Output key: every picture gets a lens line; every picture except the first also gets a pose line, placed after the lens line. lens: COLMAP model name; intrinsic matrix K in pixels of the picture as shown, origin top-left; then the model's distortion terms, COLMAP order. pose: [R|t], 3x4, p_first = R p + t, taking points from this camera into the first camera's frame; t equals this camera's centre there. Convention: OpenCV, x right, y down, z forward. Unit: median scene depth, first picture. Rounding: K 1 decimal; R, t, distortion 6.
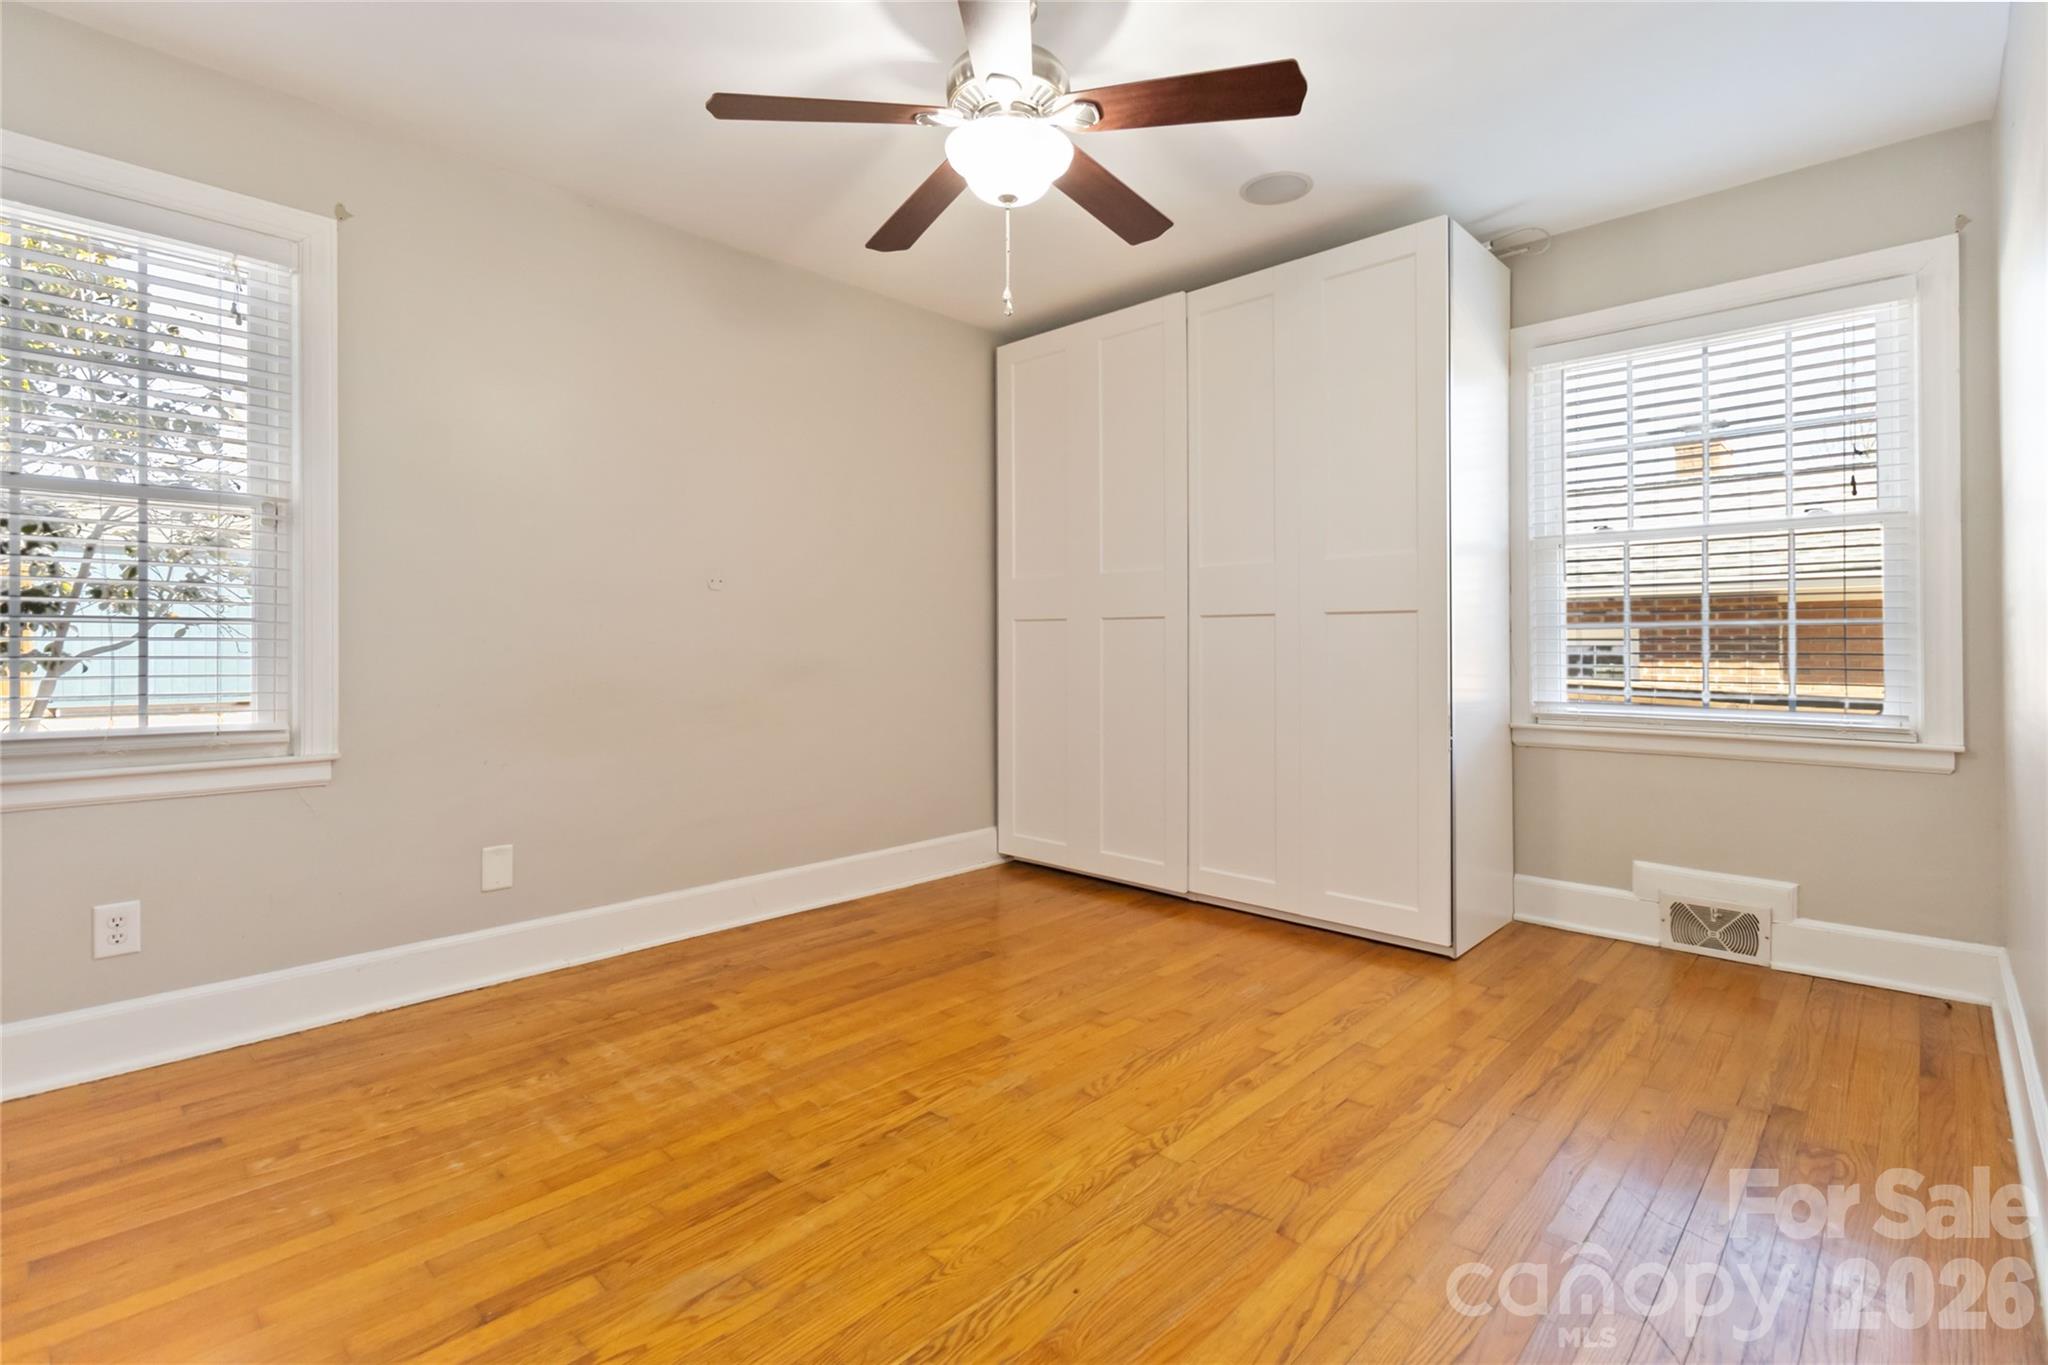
lens RADIAL K [[959.3, 0, 1027.3], [0, 959.3, 664.1], [0, 0, 1]] dist [0.001434, -0.000723]
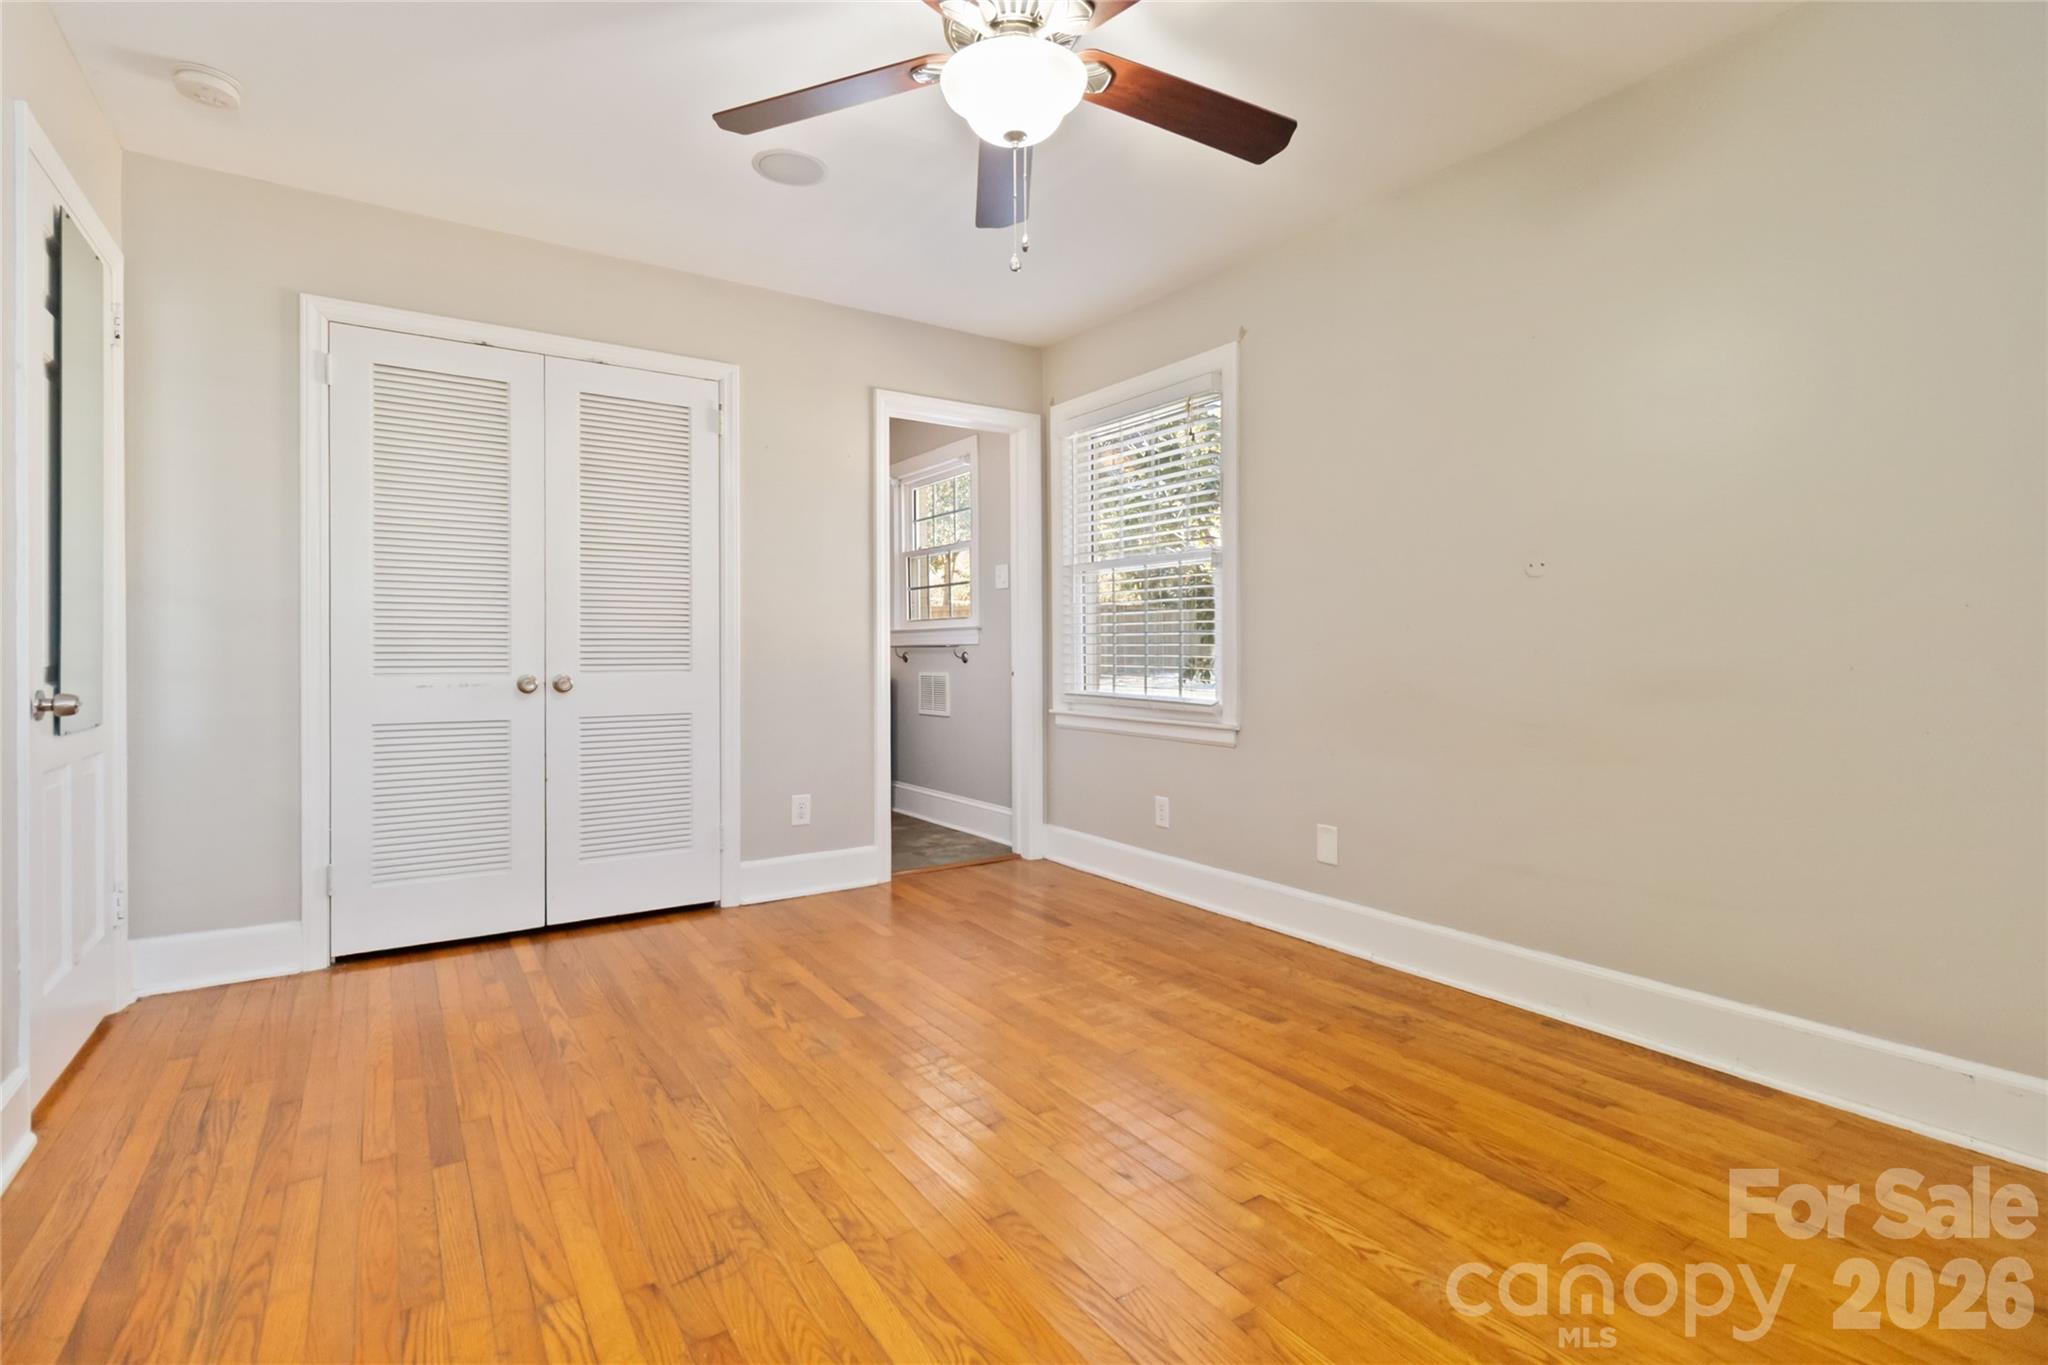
lens RADIAL K [[959.3, 0, 1027.1], [0, 959.3, 670.4], [0, 0, 1]] dist [0.001434, -0.000723]
pose [[-0.226425, 0.022937, -0.973758, 0.743582], [-0.015450, 0.999512, 0.027136, -0.021707], [0.973906, 0.021189, -0.225960, 1.079177]]
